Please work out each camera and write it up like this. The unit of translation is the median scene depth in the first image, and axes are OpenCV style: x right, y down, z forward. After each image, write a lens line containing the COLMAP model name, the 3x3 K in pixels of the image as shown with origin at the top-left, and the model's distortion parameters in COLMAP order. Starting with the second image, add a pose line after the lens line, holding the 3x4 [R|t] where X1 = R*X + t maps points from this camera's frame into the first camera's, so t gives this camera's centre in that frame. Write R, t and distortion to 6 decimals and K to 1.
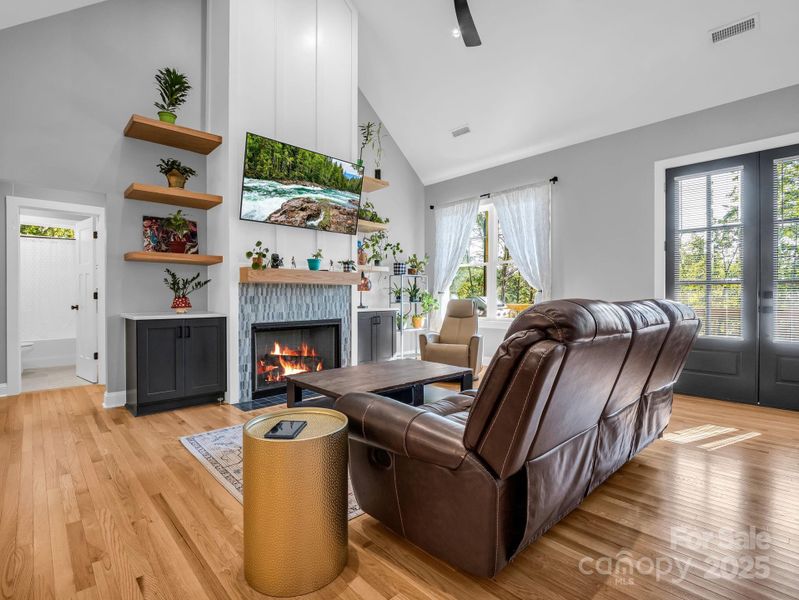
lens RADIAL K [[388.8, 0, 399.0], [0, 388.8, 299.7], [0, 0, 1]] dist [-0.016291, 0.000059]
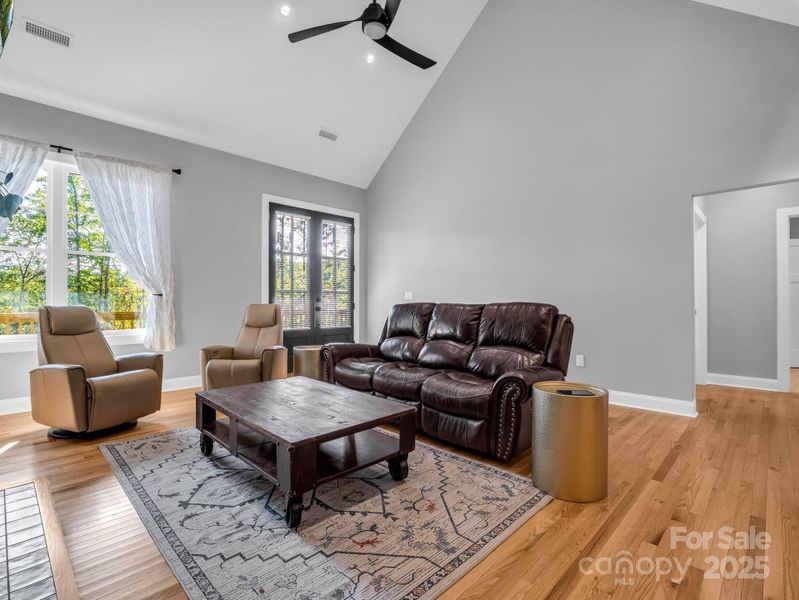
lens RADIAL K [[388.8, 0, 397.6], [0, 388.8, 299.3], [0, 0, 1]] dist [-0.016291, 0.000059]
pose [[-0.032184, 0.002908, 0.999478, -1.013687], [0.007544, 0.999968, -0.002667, -0.011105], [-0.999453, 0.007454, -0.032205, 1.010457]]
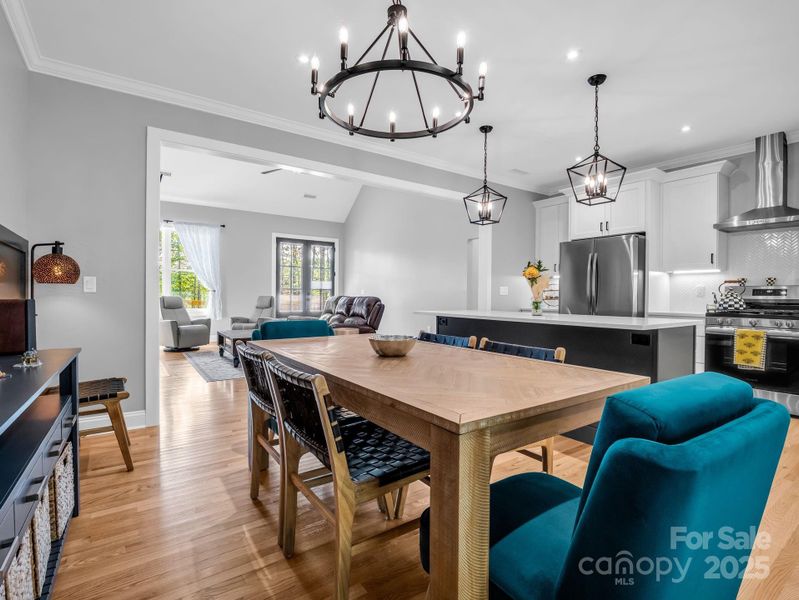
lens RADIAL K [[388.8, 0, 412.1], [0, 388.8, 297.3], [0, 0, 1]] dist [-0.016291, 0.000059]
pose [[0.120290, -0.003624, 0.992732, -2.356204], [0.004294, 0.999986, 0.003130, 0.007308], [-0.992729, 0.003886, 0.120304, -0.072885]]
